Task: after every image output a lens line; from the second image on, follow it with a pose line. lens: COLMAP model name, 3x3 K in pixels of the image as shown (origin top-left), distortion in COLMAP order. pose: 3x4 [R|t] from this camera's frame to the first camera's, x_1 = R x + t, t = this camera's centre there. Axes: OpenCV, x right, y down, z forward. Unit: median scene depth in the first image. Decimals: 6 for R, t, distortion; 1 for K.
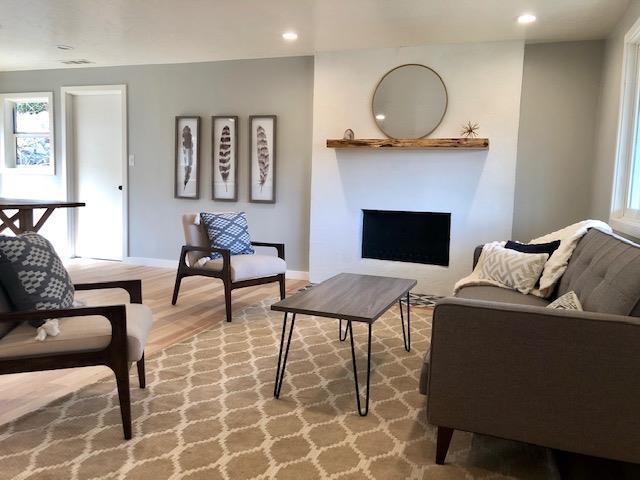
lens RADIAL K [[524.5, 0, 320.0], [0, 524.5, 240.0], [0, 0, 1]] dist [0.025668, -0.017074]
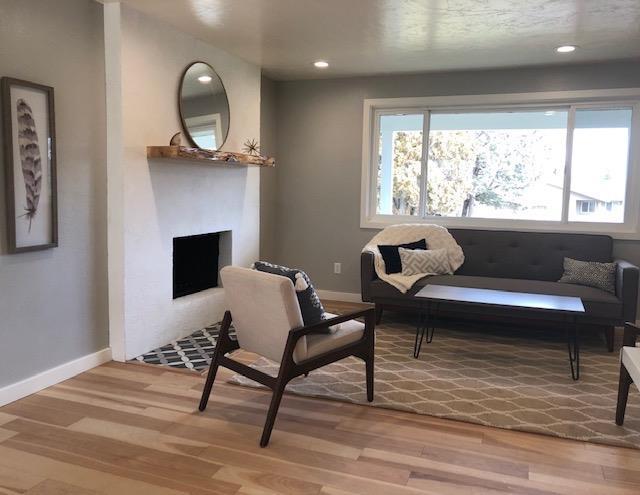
lens RADIAL K [[548.7, 0, 320.0], [0, 548.7, 247.5], [0, 0, 1]] dist [0.004601, 0.005610]
pose [[0.021252, -0.138405, 0.990148, -0.701255], [0.089737, 0.986638, 0.135989, -0.134804], [-0.995739, 0.085963, 0.033388, 0.769304]]
